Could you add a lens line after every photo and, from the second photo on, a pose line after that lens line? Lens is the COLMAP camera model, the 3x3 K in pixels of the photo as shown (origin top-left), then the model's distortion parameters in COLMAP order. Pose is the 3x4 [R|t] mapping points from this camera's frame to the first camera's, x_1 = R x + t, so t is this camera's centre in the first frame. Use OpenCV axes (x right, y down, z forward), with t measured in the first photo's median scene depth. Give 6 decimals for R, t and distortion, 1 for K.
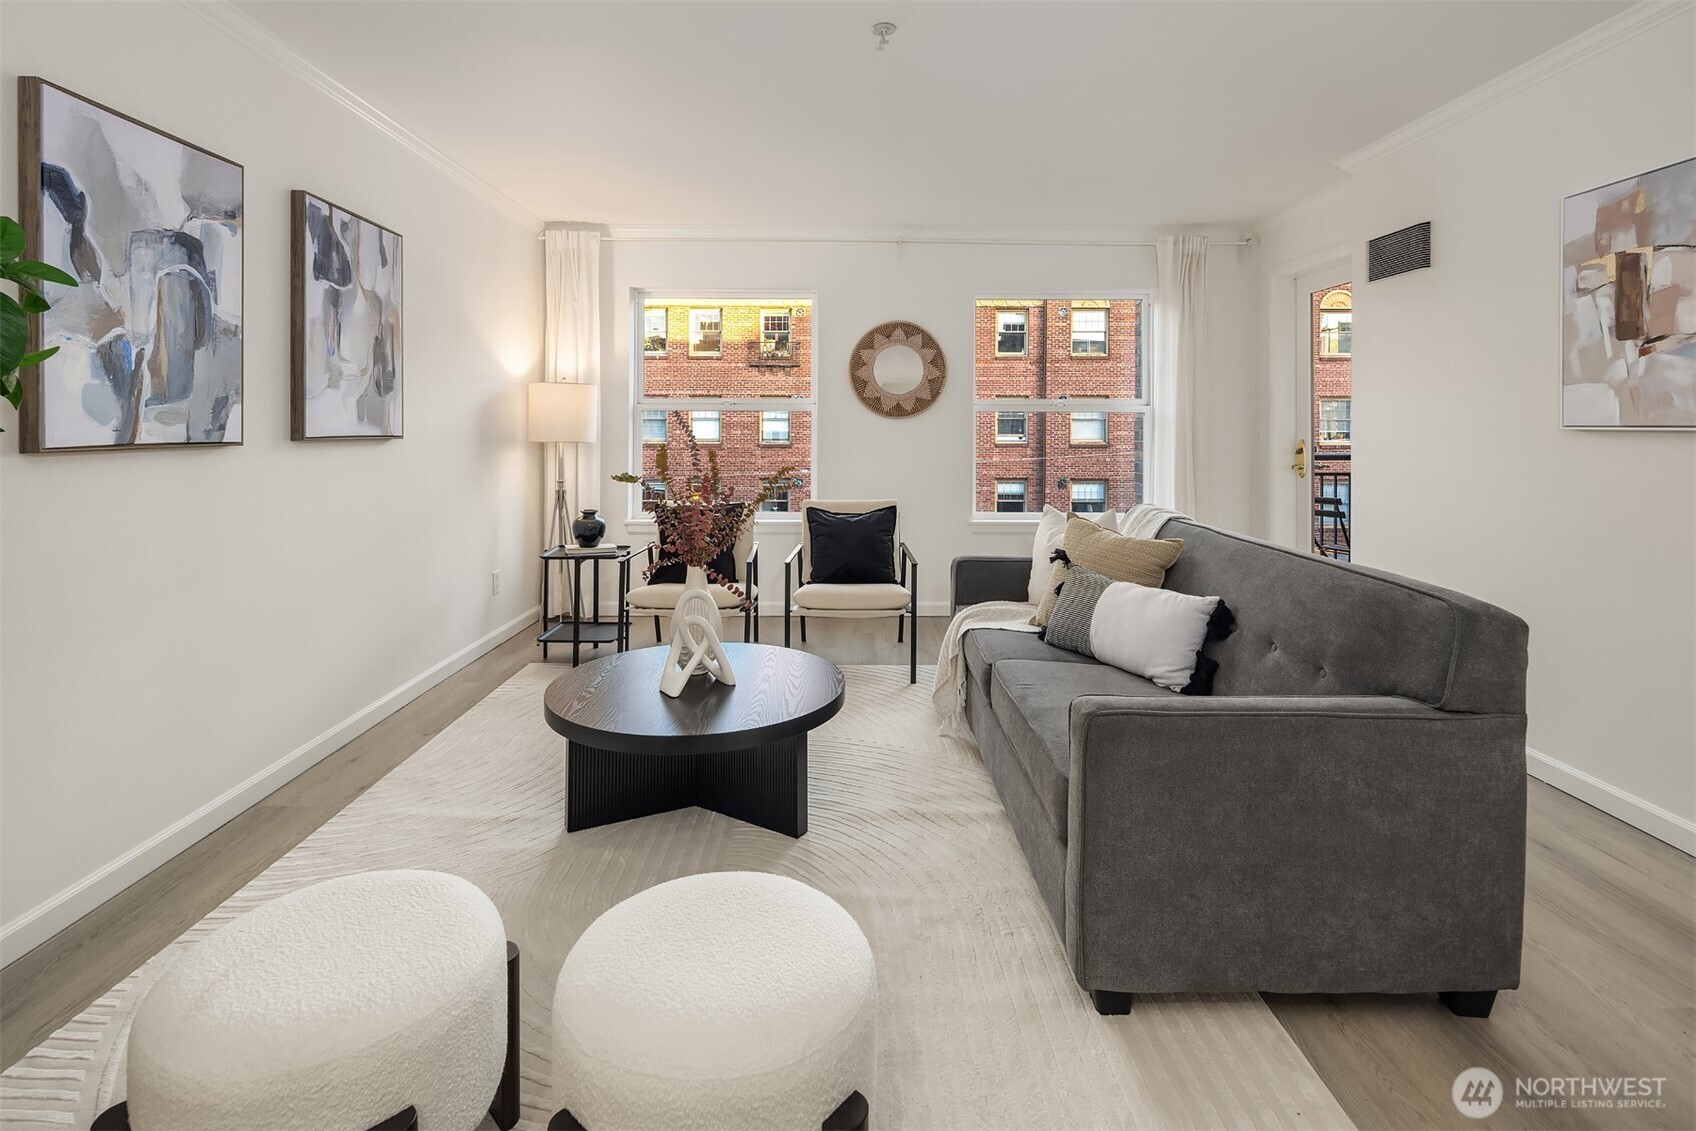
lens RADIAL K [[808.3, 0, 849.4], [0, 808.3, 428.1], [0, 0, 1]] dist [-0.001550, -0.001526]
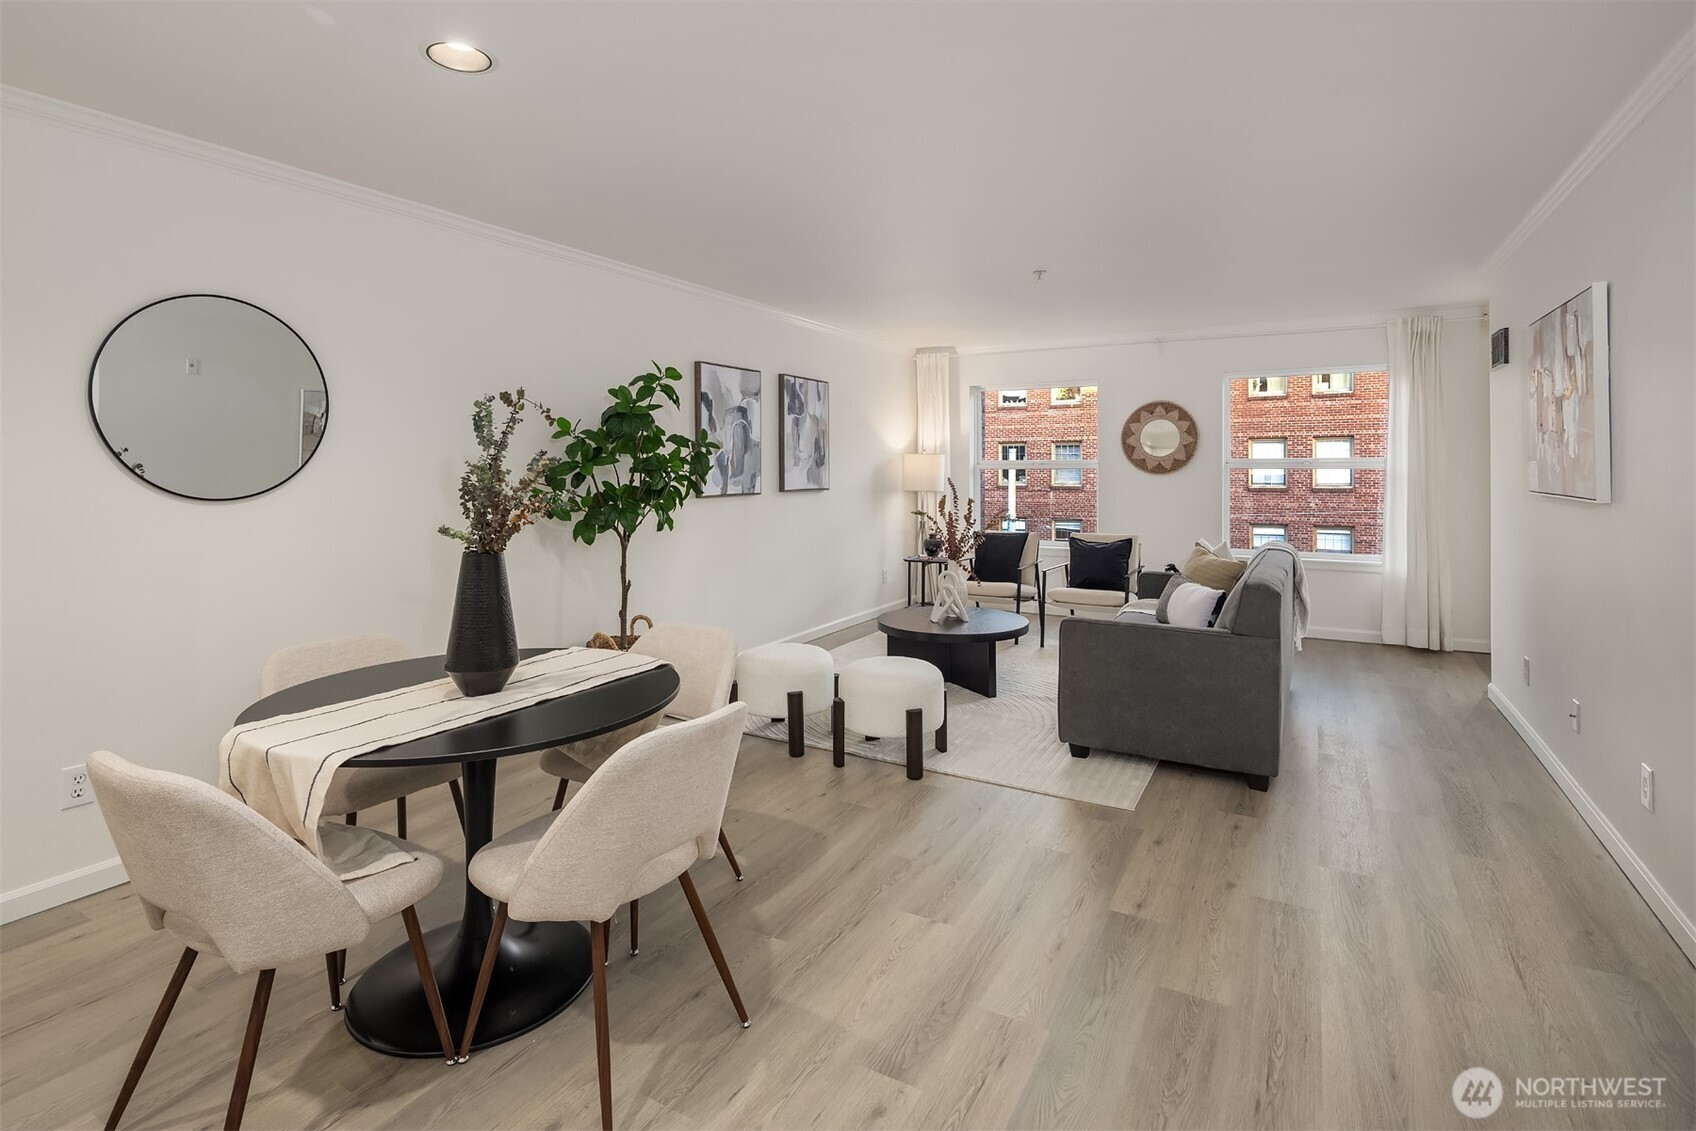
lens RADIAL K [[815.9, 0, 842.1], [0, 815.9, 473.9], [0, 0, 1]] dist [0.000272, 0.000079]
pose [[0.856496, -0.002136, -0.516149, 0.526316], [0.005527, 0.999972, 0.005033, -0.039337], [0.516124, -0.007164, 0.856484, -0.710403]]
